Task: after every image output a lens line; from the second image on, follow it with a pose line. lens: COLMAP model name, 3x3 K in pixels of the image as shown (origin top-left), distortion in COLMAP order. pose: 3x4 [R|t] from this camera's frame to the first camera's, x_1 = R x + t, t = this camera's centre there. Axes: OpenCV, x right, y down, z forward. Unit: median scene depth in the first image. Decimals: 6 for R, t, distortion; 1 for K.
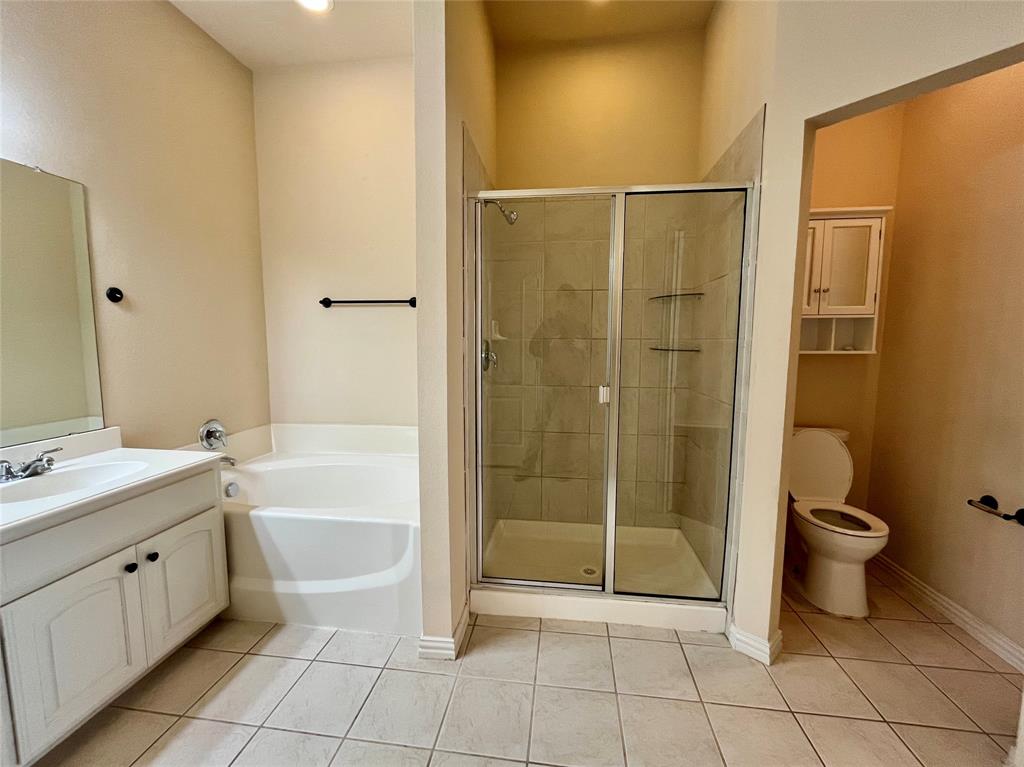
lens RADIAL K [[422.6, 0, 510.0], [0, 422.6, 382.2], [0, 0, 1]] dist [-0.009406, -0.000496]
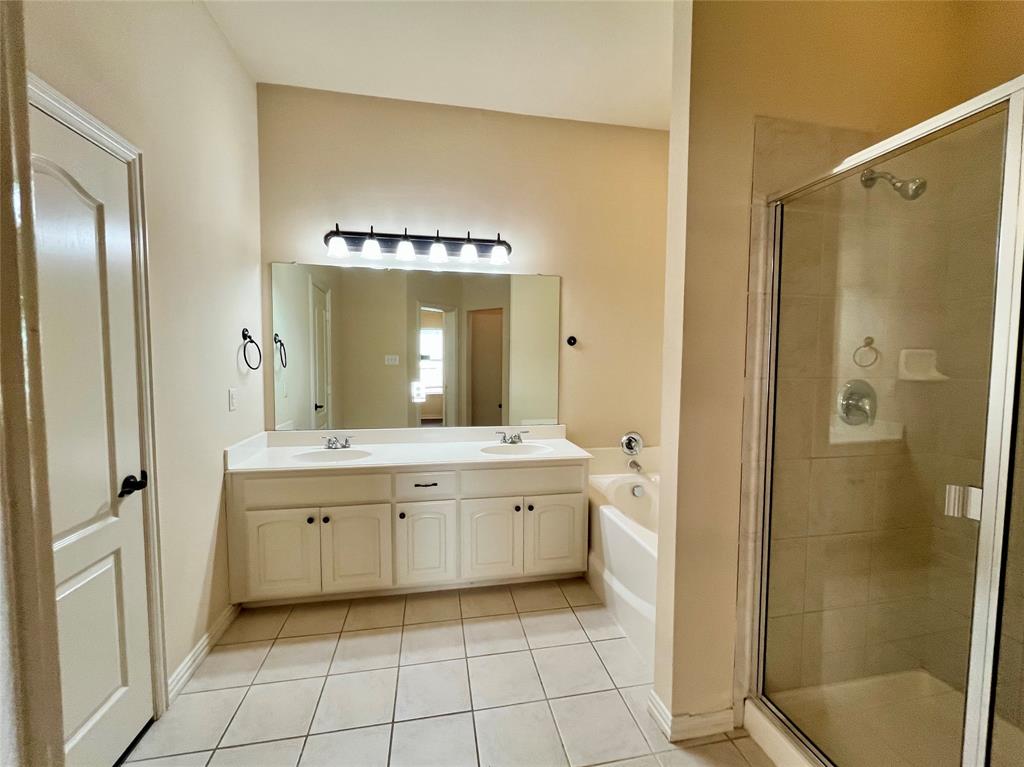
lens RADIAL K [[422.6, 0, 509.1], [0, 422.6, 383.4], [0, 0, 1]] dist [-0.009406, -0.000496]
pose [[0.309562, 0.053923, -0.949349, 0.510170], [-0.095448, 0.995110, 0.025399, -0.071032], [0.946077, 0.082751, 0.313195, 0.314193]]
